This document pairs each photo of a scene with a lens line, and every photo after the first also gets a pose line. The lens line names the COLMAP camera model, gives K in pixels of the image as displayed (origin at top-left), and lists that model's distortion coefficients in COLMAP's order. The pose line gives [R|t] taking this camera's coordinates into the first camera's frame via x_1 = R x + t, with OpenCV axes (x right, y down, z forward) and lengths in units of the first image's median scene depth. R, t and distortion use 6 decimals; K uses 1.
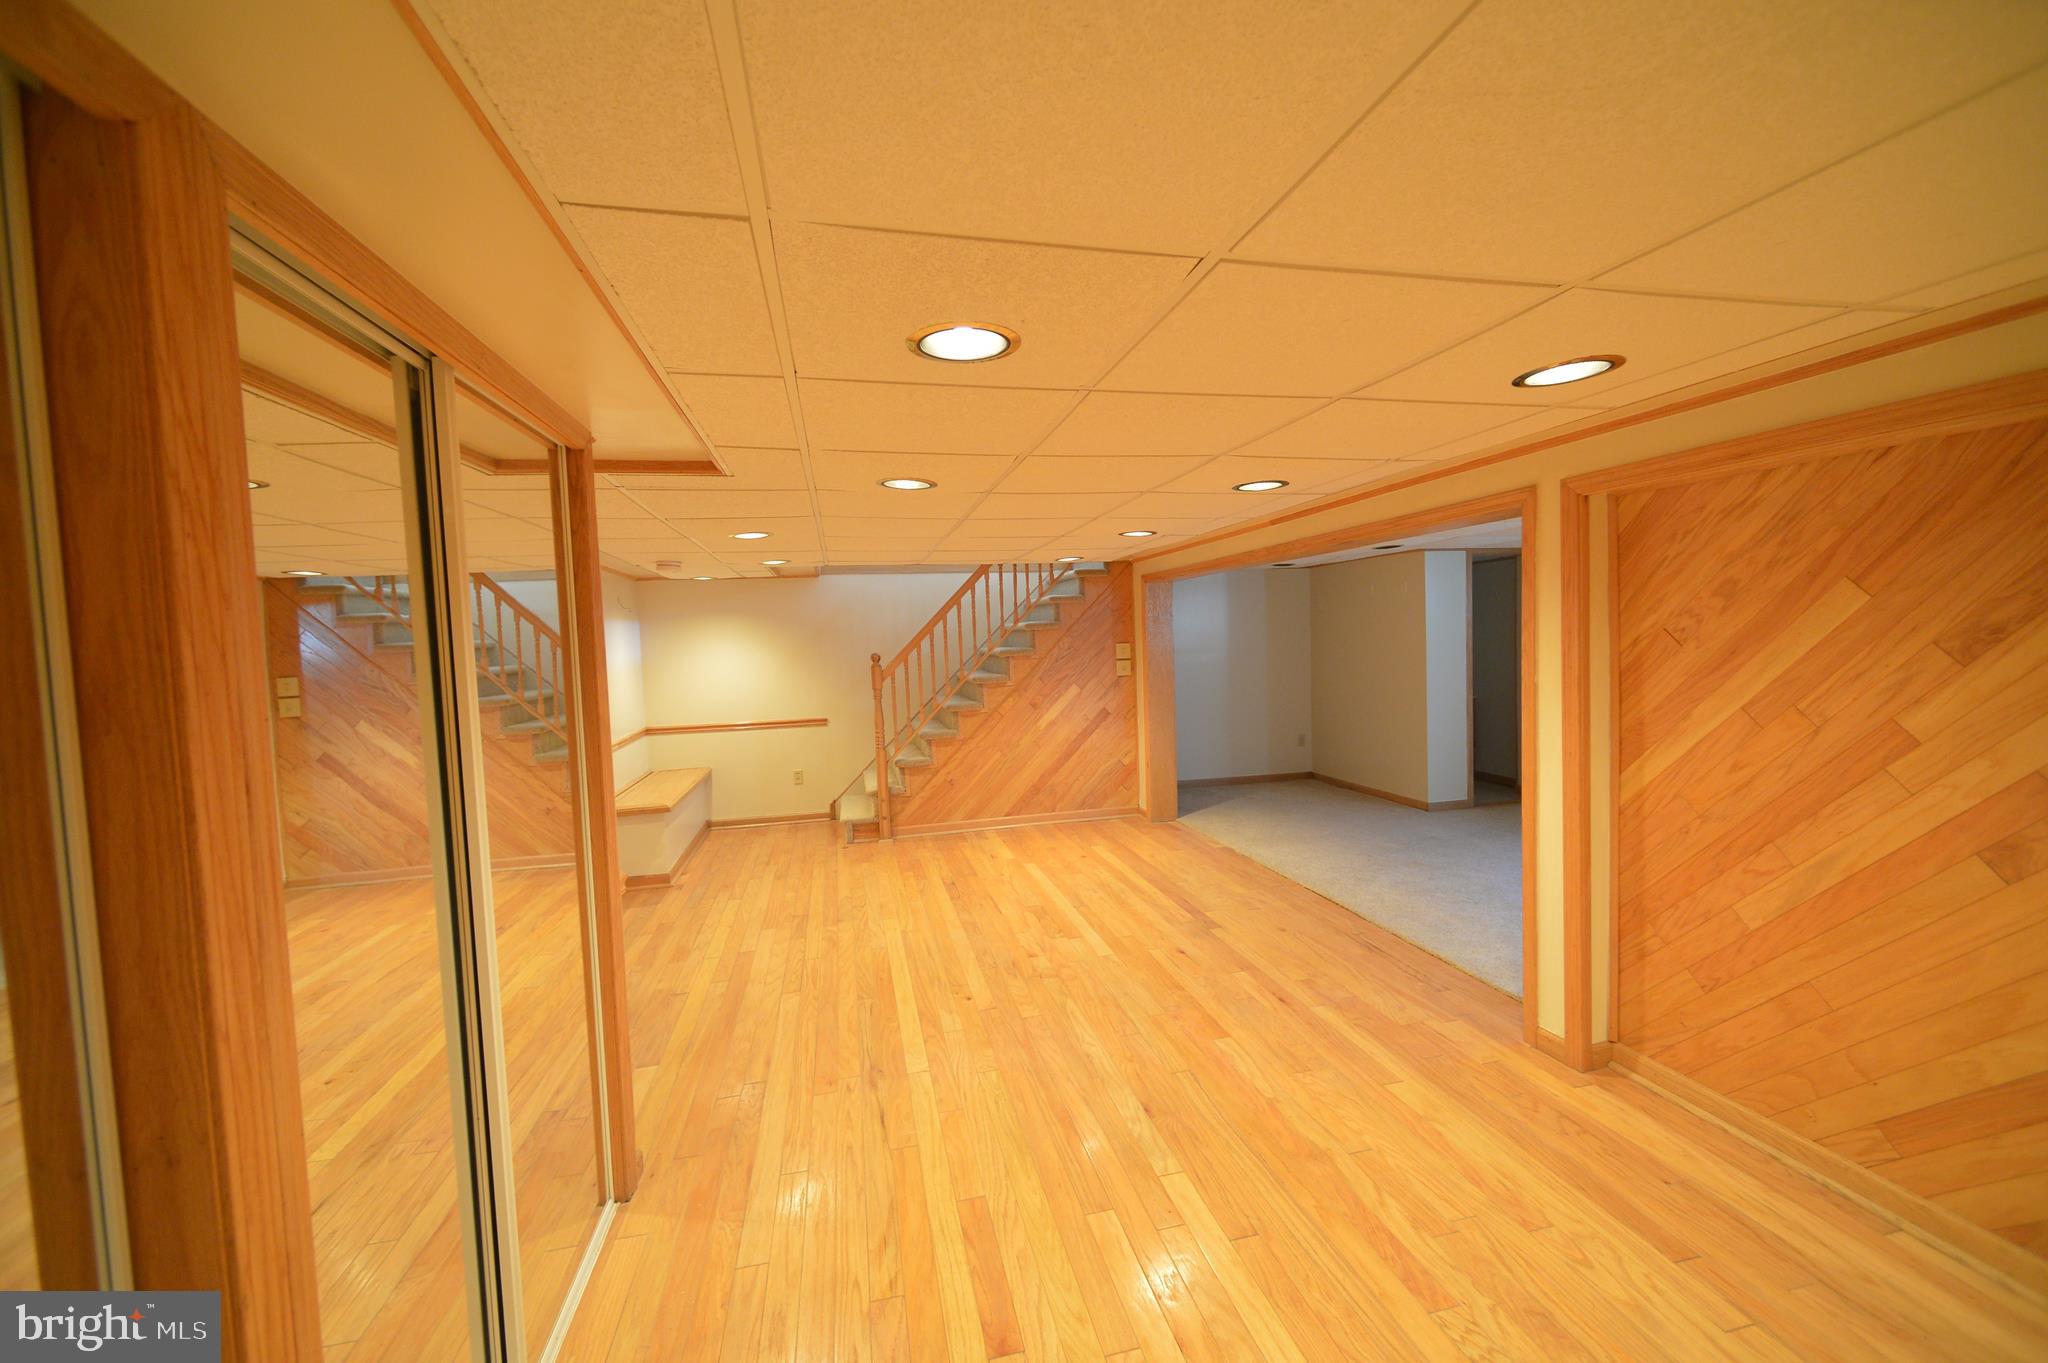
lens RADIAL K [[802.8, 0, 1024.6], [0, 802.8, 680.7], [0, 0, 1]] dist [-0.000236, 0.000101]
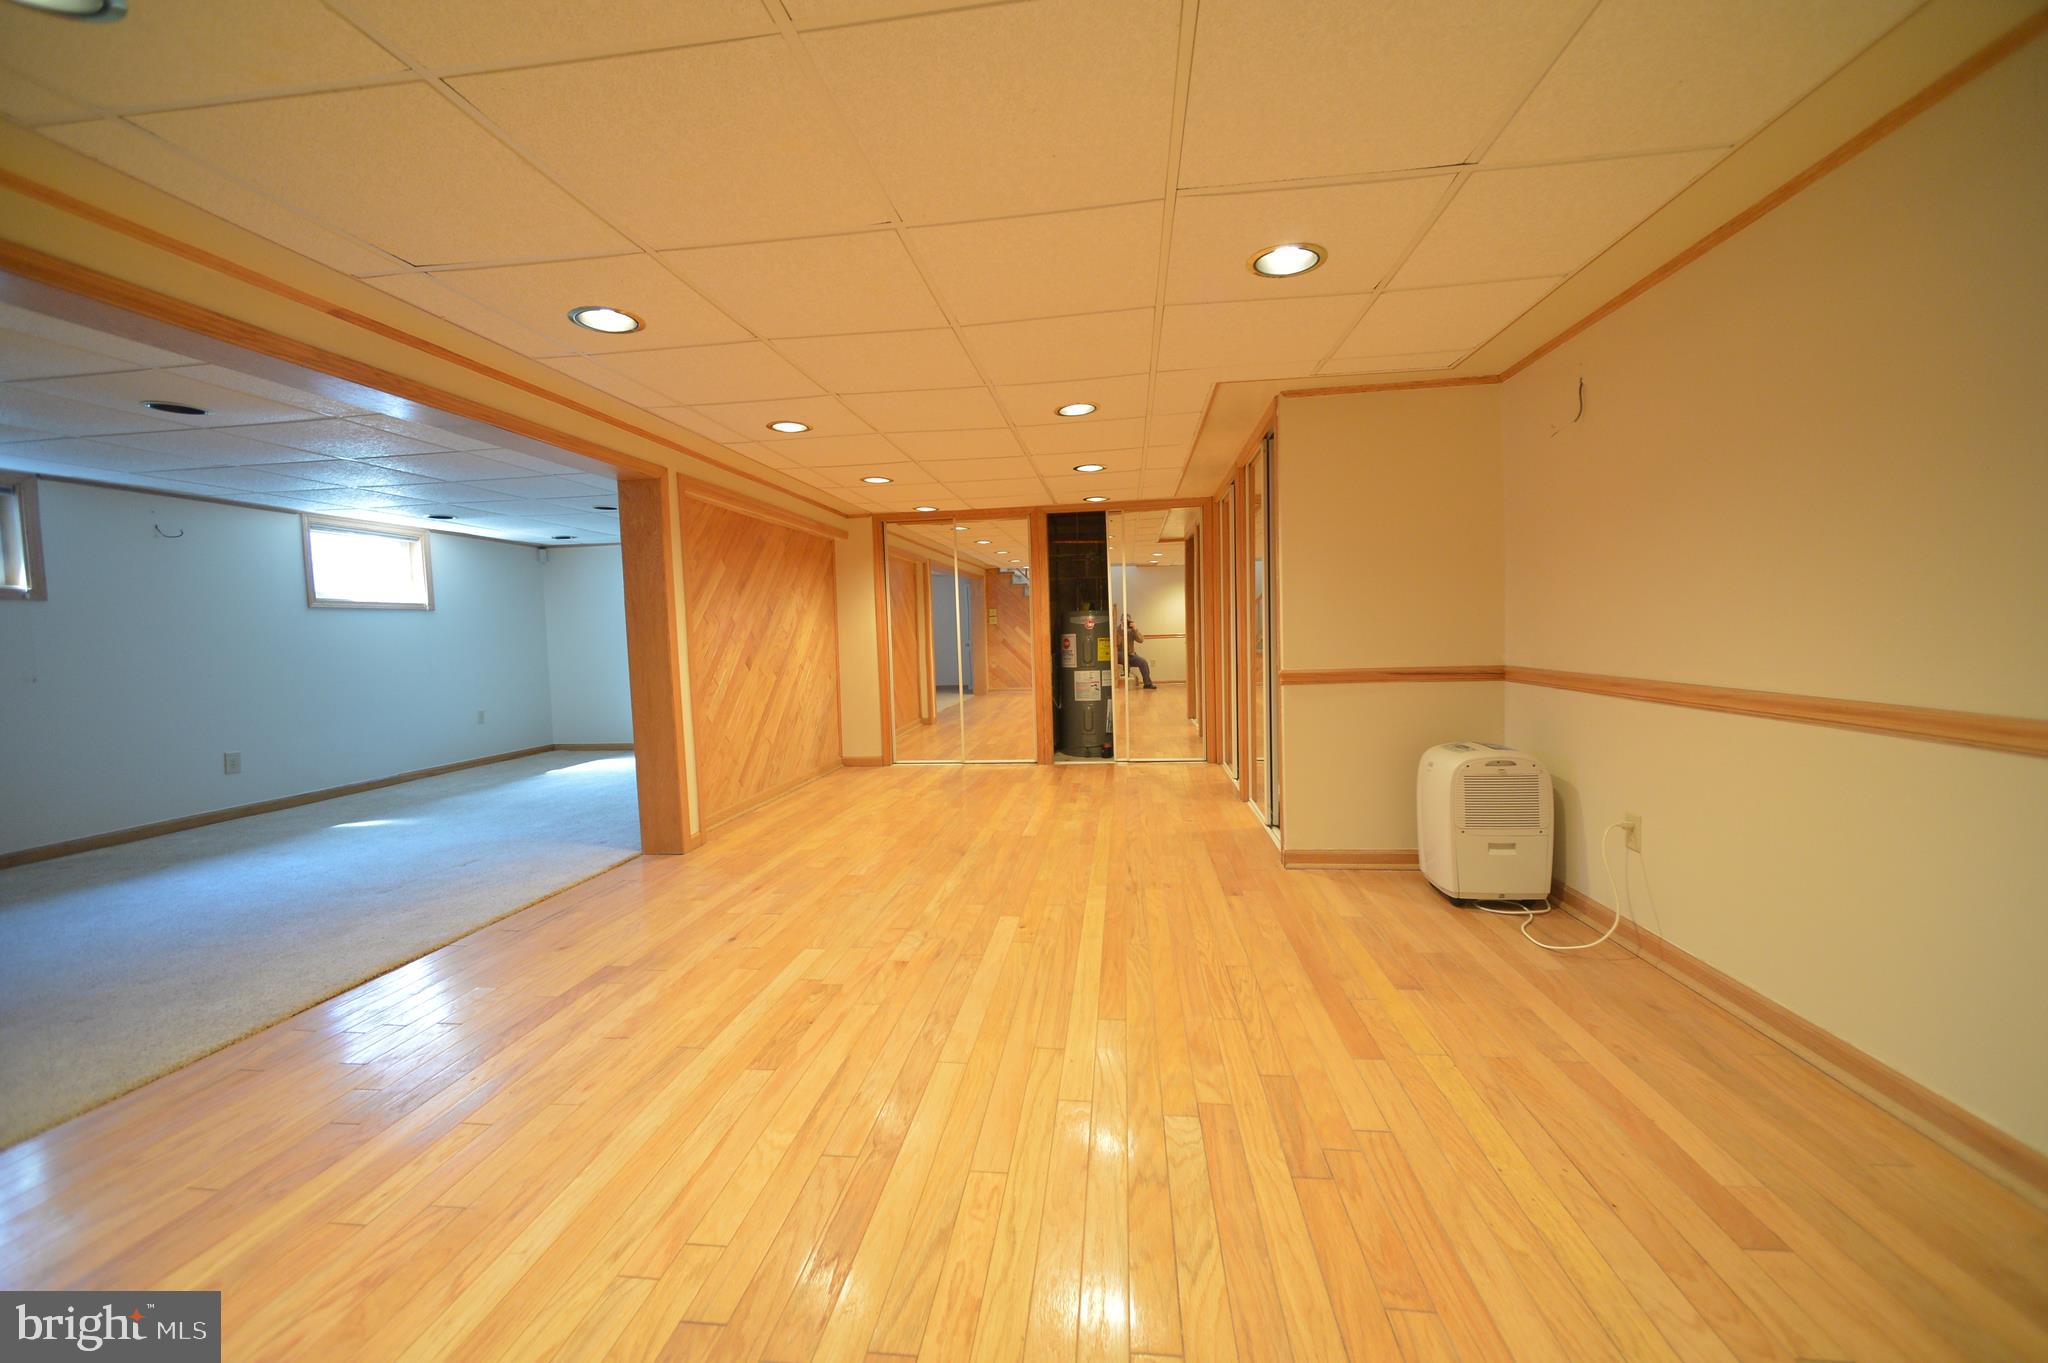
lens RADIAL K [[802.8, 0, 1026.7], [0, 802.8, 681.6], [0, 0, 1]] dist [-0.000236, 0.000101]
pose [[-0.938150, 0.043726, 0.343457, -0.363316], [0.082918, 0.991500, 0.100258, 0.040288], [-0.336154, 0.122536, -0.933802, 1.675655]]
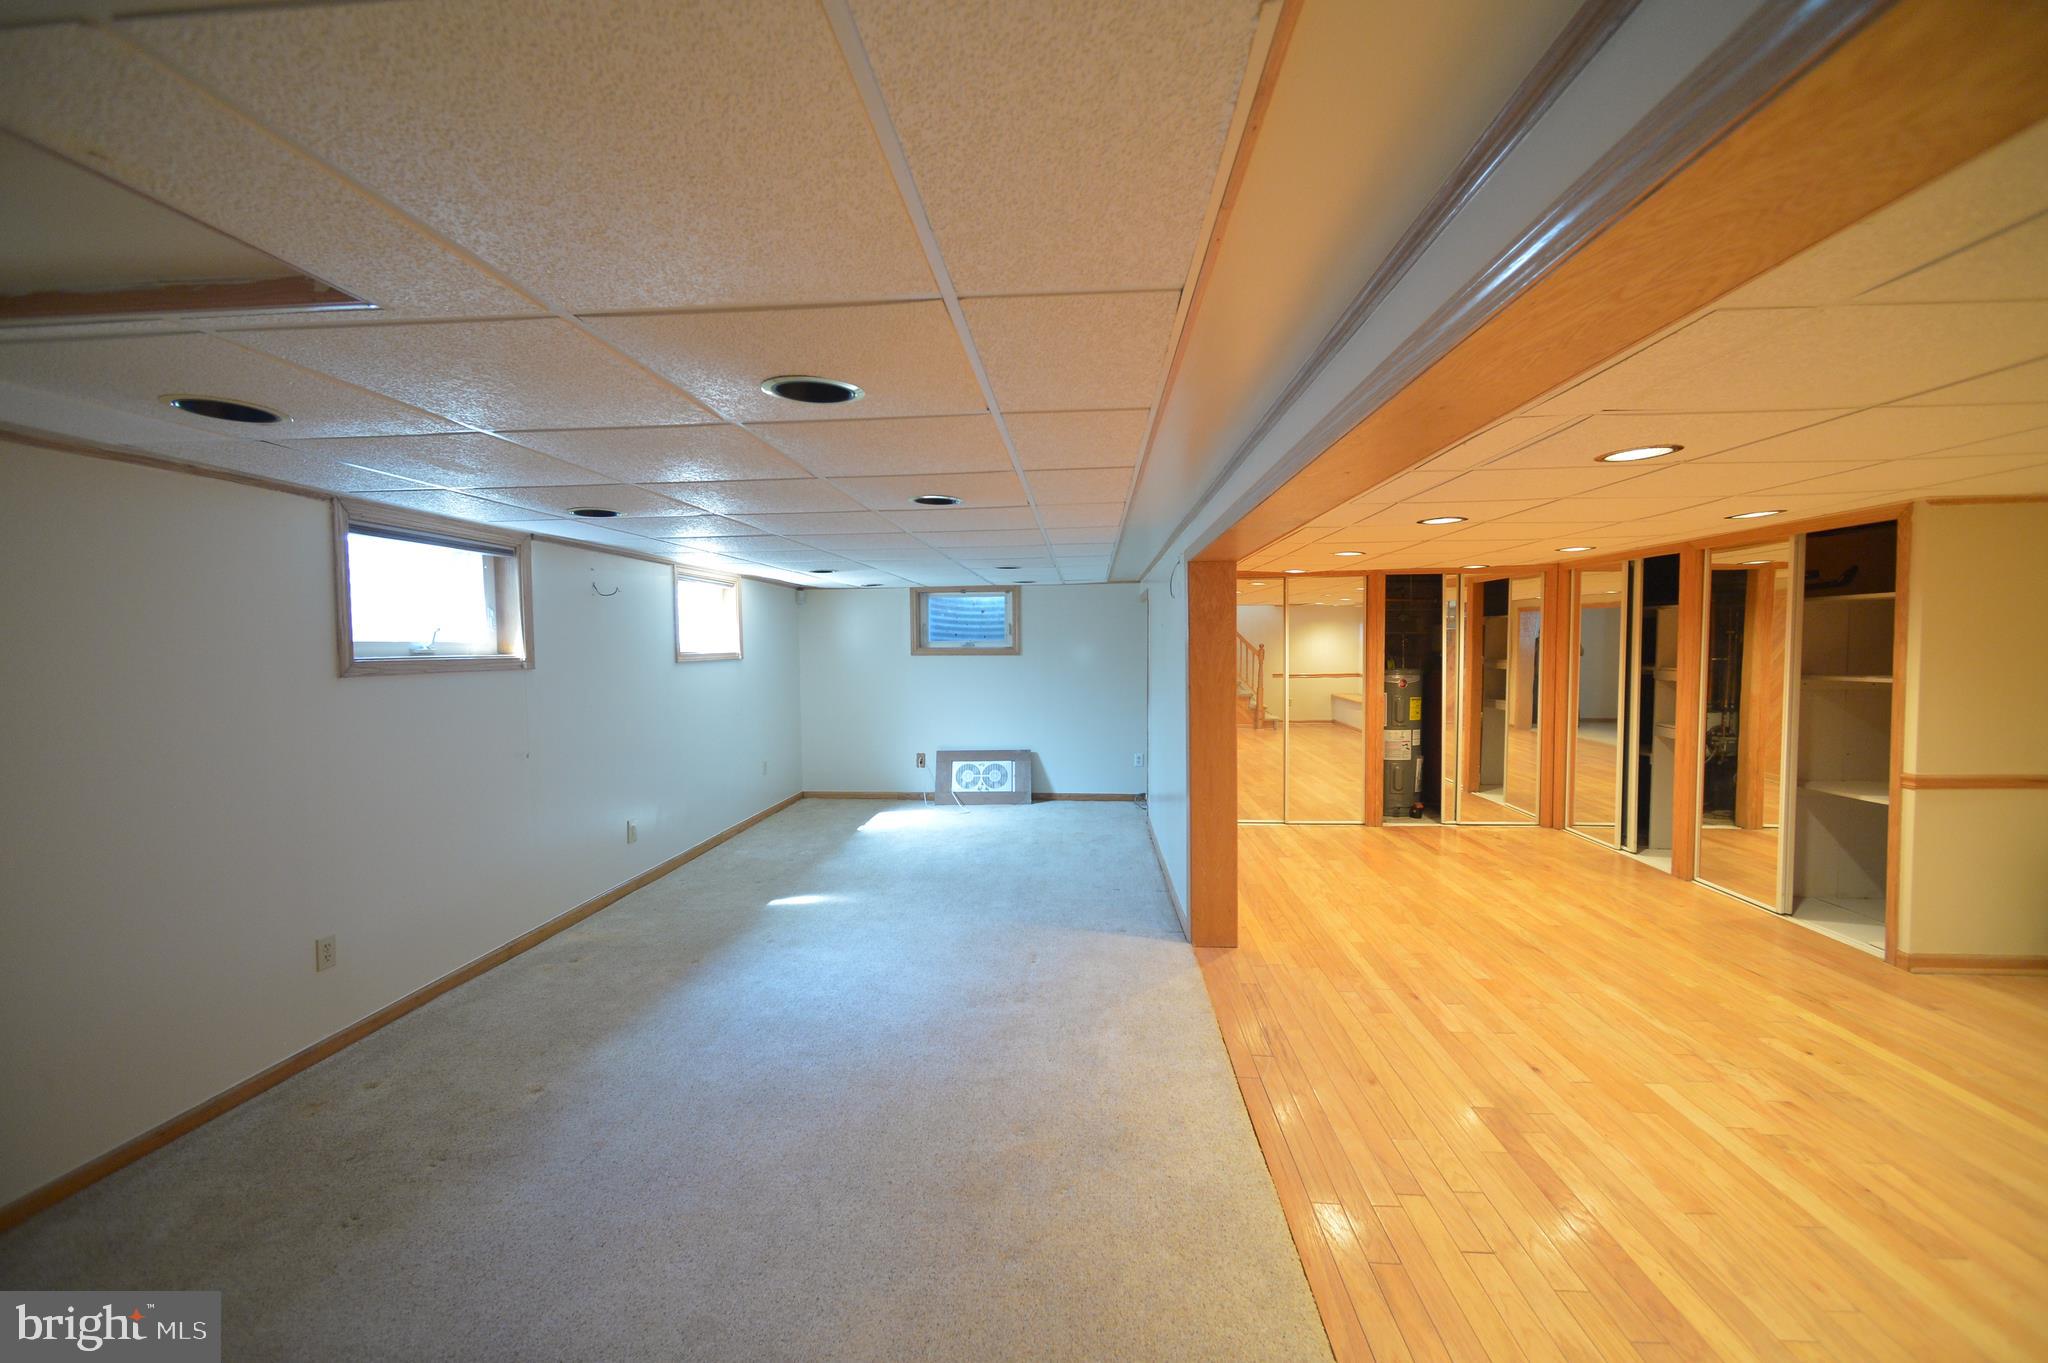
lens RADIAL K [[802.8, 0, 1028.0], [0, 802.8, 683.8], [0, 0, 1]] dist [-0.000236, 0.000101]
pose [[-0.953985, 0.033286, 0.298000, 0.431549], [0.062687, 0.993999, 0.089650, -0.117778], [-0.293227, 0.104205, -0.950347, 1.895634]]
